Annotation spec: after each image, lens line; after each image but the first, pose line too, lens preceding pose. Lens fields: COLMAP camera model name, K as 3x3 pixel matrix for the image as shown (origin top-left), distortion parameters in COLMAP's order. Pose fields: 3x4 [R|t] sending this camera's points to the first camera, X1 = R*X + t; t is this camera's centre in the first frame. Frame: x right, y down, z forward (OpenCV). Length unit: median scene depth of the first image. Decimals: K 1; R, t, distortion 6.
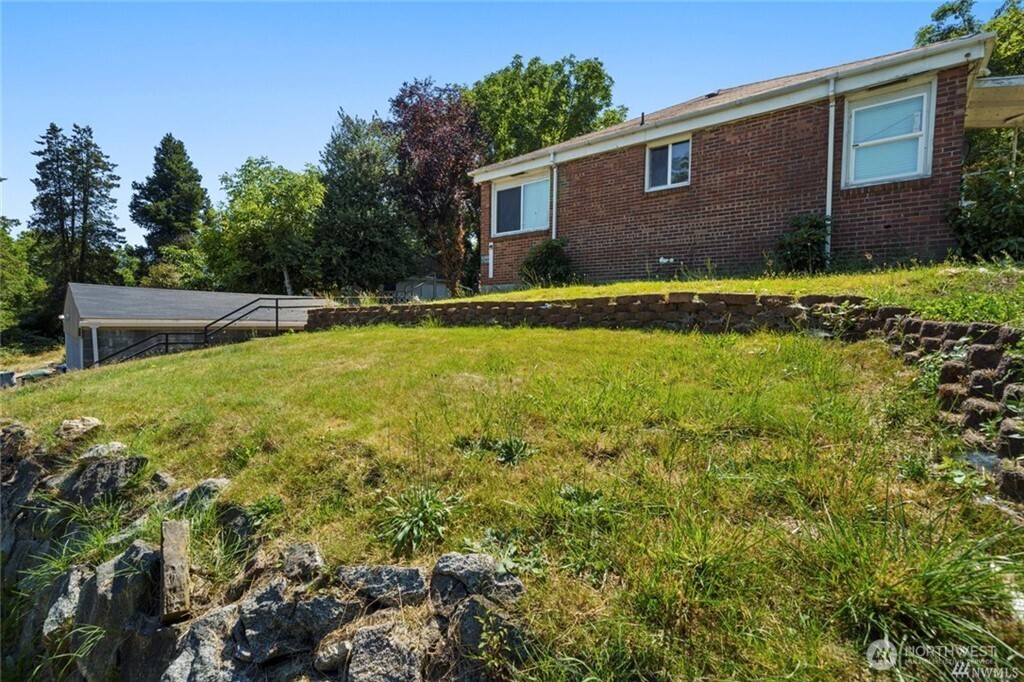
lens RADIAL K [[484.0, 0, 509.9], [0, 484.0, 335.5], [0, 0, 1]] dist [-0.000316, 0.001632]
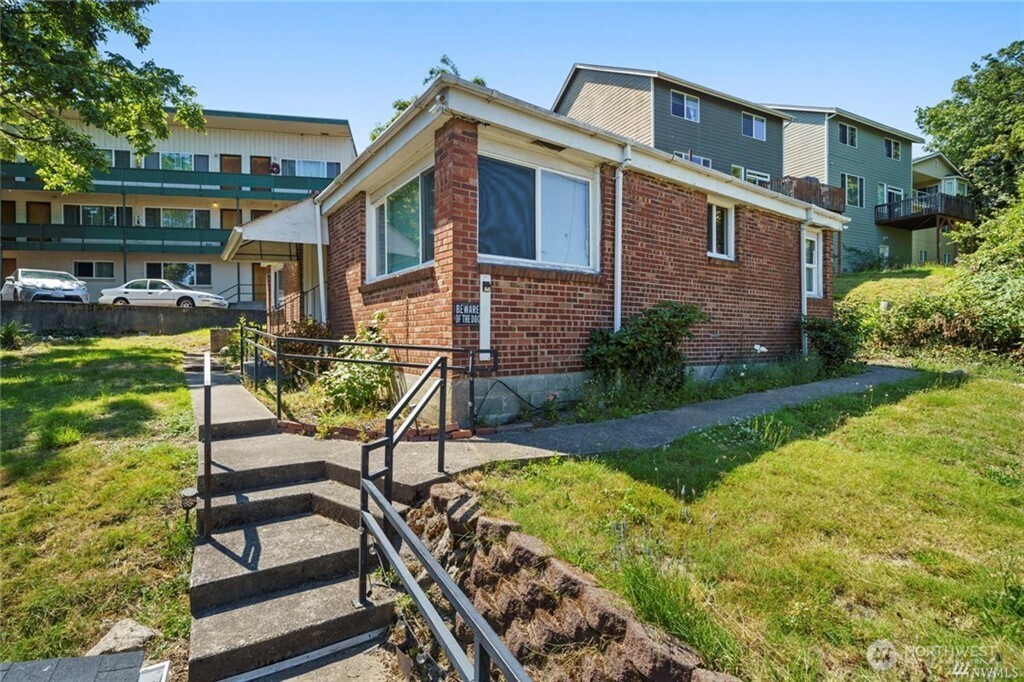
lens RADIAL K [[484.0, 0, 509.9], [0, 484.0, 335.5], [0, 0, 1]] dist [-0.000316, 0.001632]
pose [[0.228763, -0.010577, 0.973425, -0.515608], [0.036478, 0.999332, 0.002286, -0.167564], [-0.972799, 0.034985, 0.228996, 1.054046]]
